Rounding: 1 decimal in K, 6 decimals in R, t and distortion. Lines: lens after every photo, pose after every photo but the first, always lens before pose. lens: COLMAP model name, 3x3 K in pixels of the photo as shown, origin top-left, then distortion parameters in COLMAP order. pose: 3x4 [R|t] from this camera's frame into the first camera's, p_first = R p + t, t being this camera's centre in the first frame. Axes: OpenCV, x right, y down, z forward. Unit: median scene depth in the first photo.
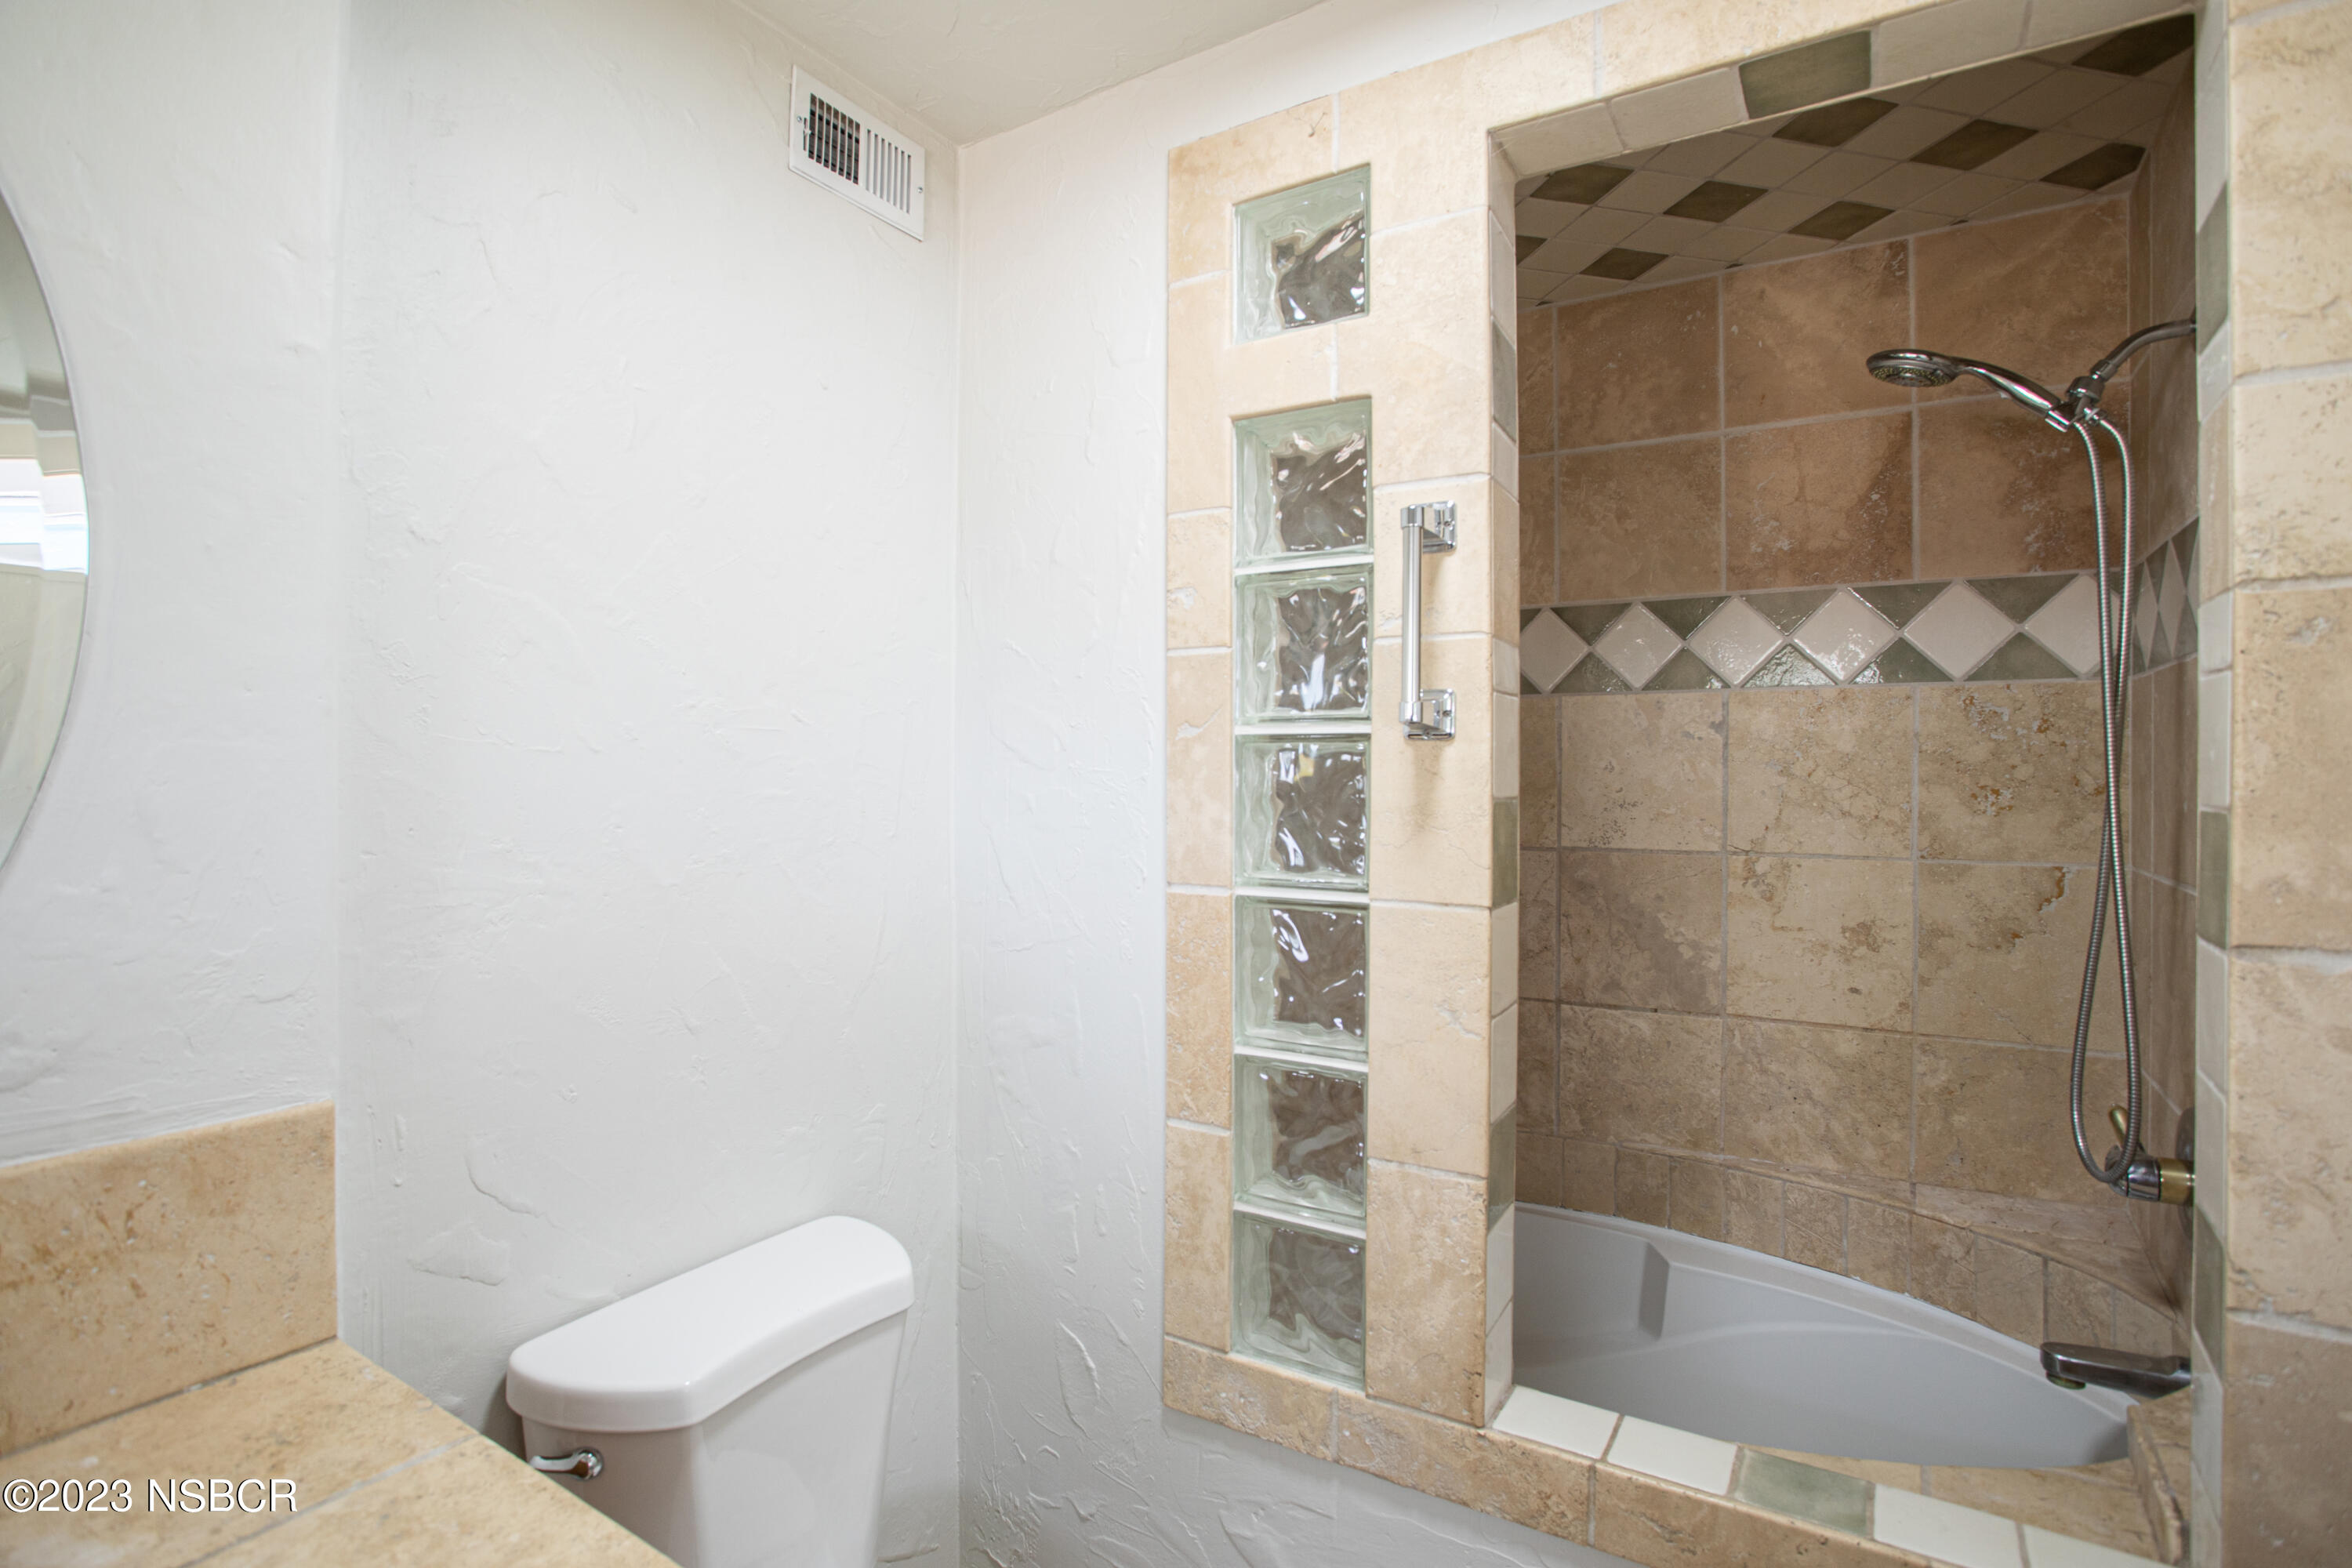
lens RADIAL K [[1187.5, 0, 1206.3], [0, 1187.5, 760.4], [0, 0, 1]] dist [-0.080117, 0.043989]
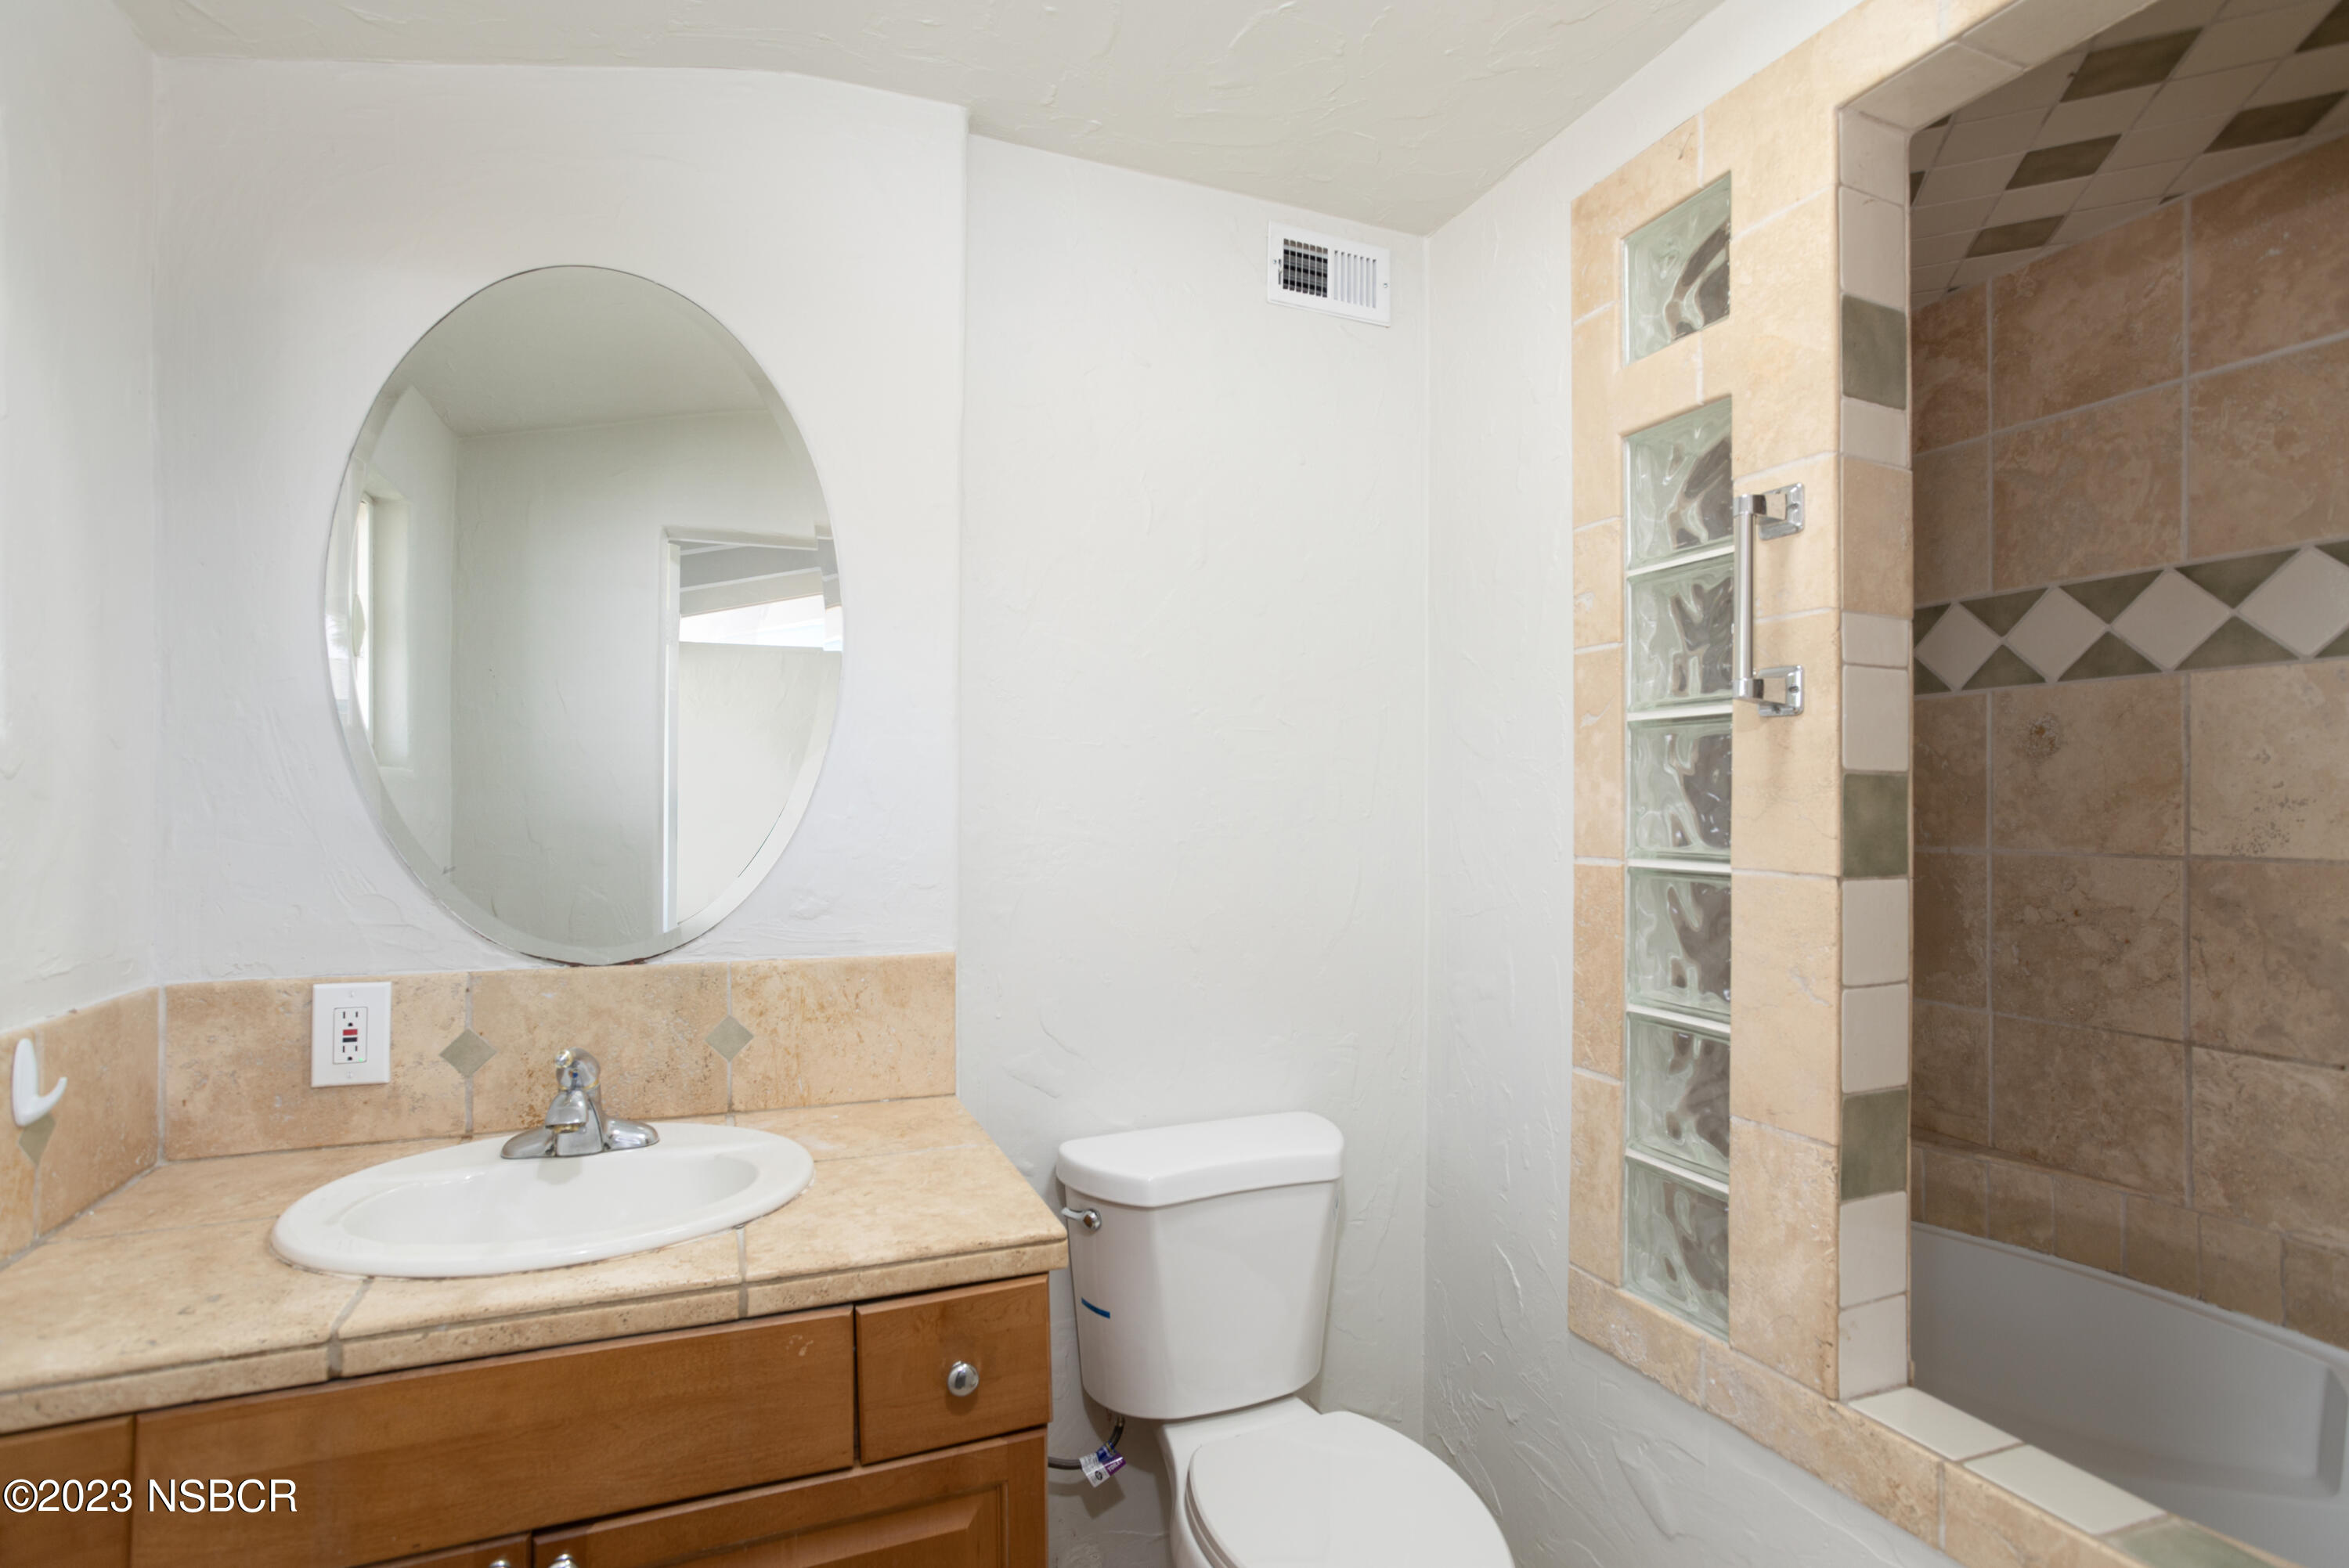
lens RADIAL K [[1167.4, 0, 1138.2], [0, 1167.4, 771.1], [0, 0, 1]] dist [-0.048572, 0.029623]
pose [[0.802564, -0.012687, -0.596431, 0.300709], [0.002724, 0.999841, -0.017603, 0.042644], [0.596560, 0.012503, 0.802471, -0.132691]]
